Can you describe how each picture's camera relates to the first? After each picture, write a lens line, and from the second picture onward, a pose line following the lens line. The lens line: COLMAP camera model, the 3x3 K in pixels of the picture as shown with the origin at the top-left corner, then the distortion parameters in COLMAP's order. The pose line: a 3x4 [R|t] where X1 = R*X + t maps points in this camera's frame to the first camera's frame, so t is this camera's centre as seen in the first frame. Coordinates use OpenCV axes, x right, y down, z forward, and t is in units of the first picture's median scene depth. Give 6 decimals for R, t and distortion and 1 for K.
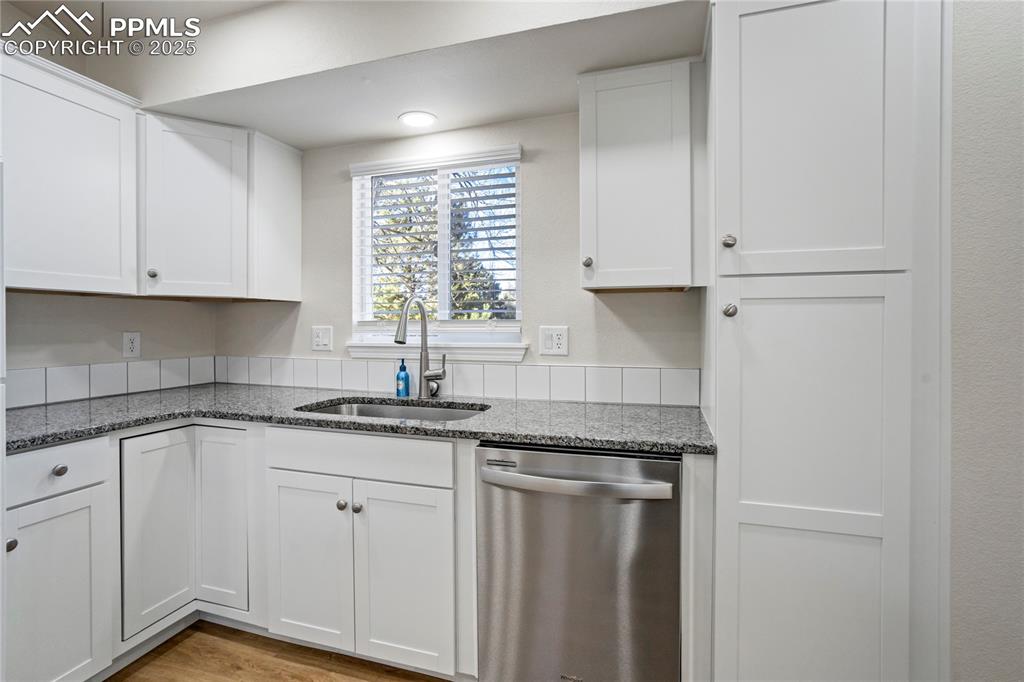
lens RADIAL K [[478.0, 0, 516.0], [0, 478.0, 324.7], [0, 0, 1]] dist [-0.045729, 0.023889]
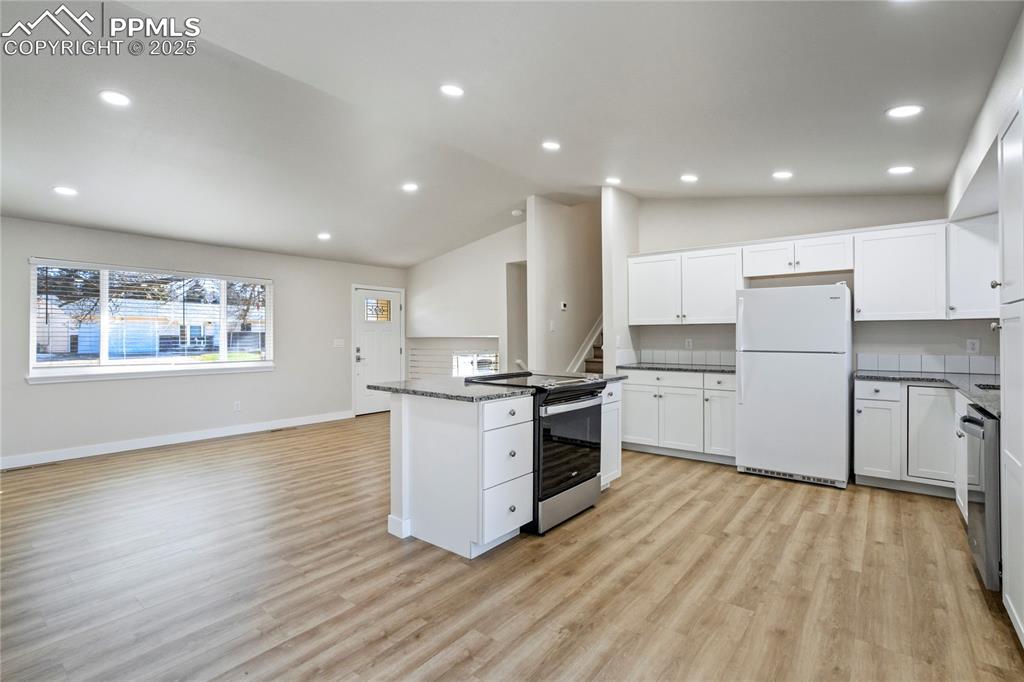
lens RADIAL K [[481.9, 0, 516.0], [0, 481.9, 334.8], [0, 0, 1]] dist [-0.044563, 0.024763]
pose [[-0.353625, 0.002318, -0.935384, 1.515004], [0.004162, 0.999991, 0.000904, -0.008393], [0.935378, -0.003573, -0.353632, 0.028717]]
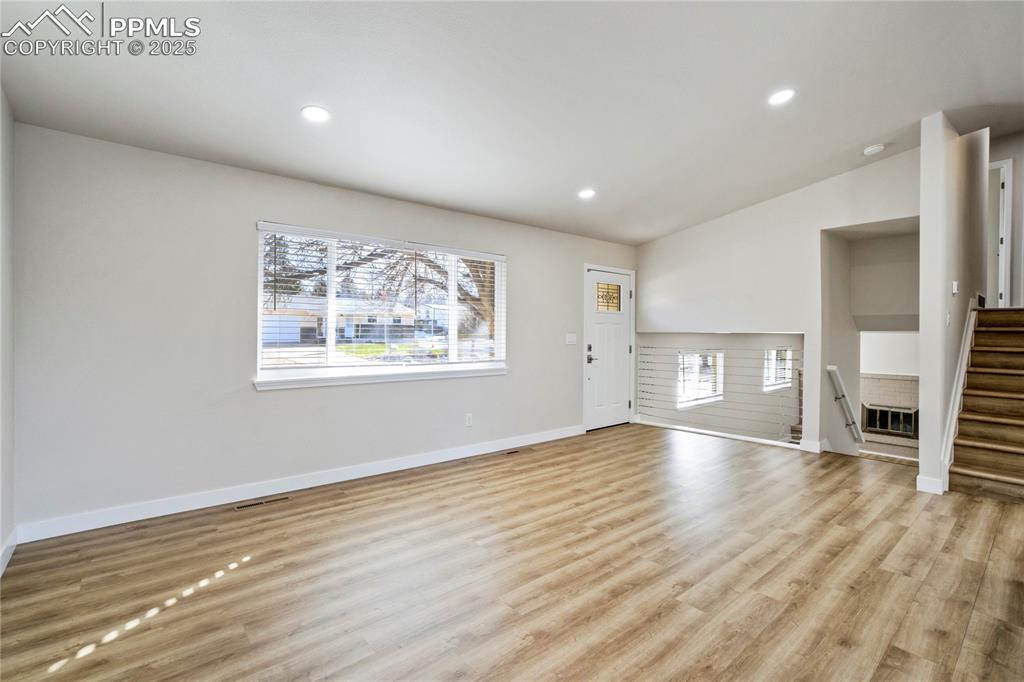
lens RADIAL K [[474.7, 0, 516.1], [0, 474.7, 340.3], [0, 0, 1]] dist [-0.043118, 0.023302]
pose [[-0.527621, 0.018980, -0.849268, 1.160611], [-0.004949, 0.999665, 0.025416, -0.009935], [0.849466, 0.017613, -0.527350, -1.260428]]
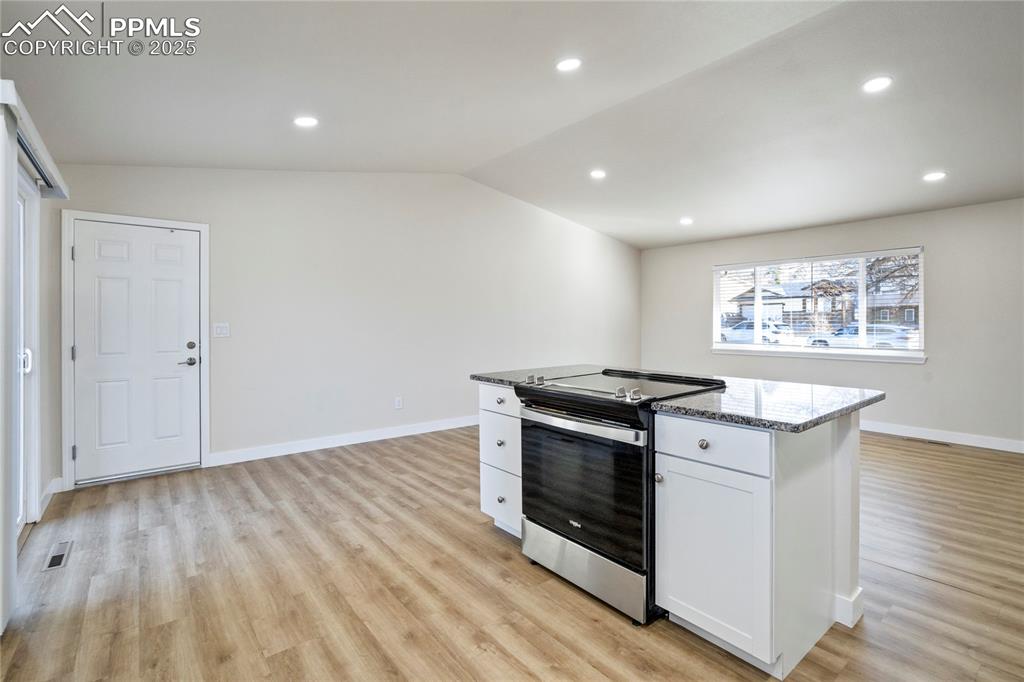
lens RADIAL K [[481.0, 0, 513.0], [0, 481.0, 326.3], [0, 0, 1]] dist [-0.045286, 0.023817]
pose [[-0.828980, 0.004353, 0.559262, -0.449971], [0.008761, 0.999948, 0.005203, 0.001153], [-0.559210, 0.009213, -0.828975, 0.587463]]
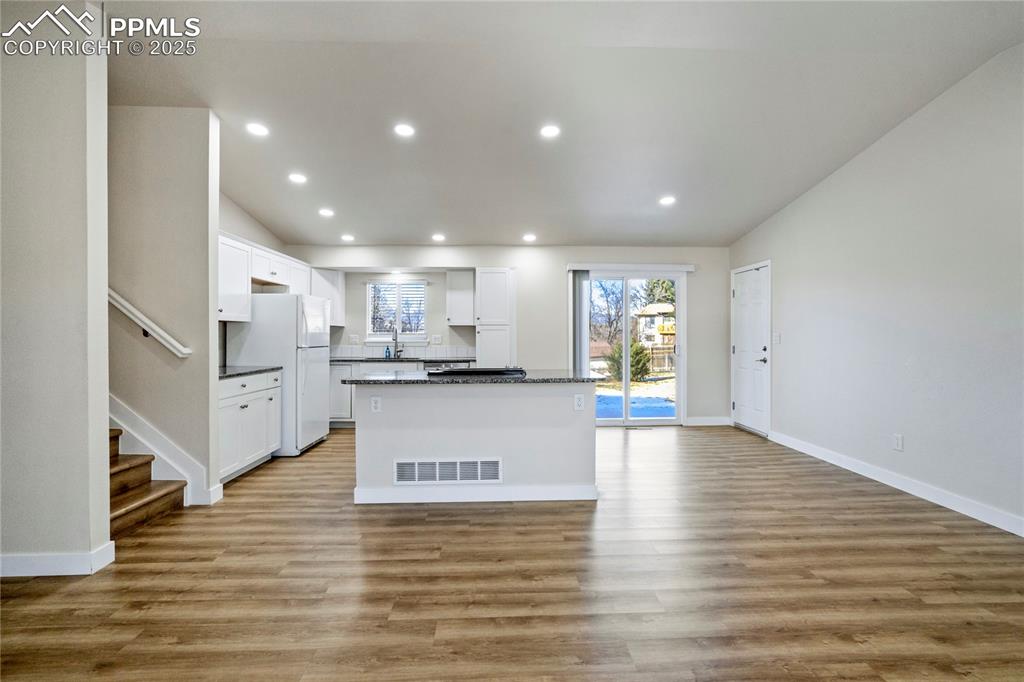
lens RADIAL K [[481.0, 0, 513.0], [0, 481.0, 326.3], [0, 0, 1]] dist [-0.045286, 0.023817]
pose [[0.942523, 0.007598, 0.334055, -0.540838], [-0.001602, 0.999833, -0.018220, 0.001275], [-0.334137, 0.016637, 0.942377, -2.344587]]
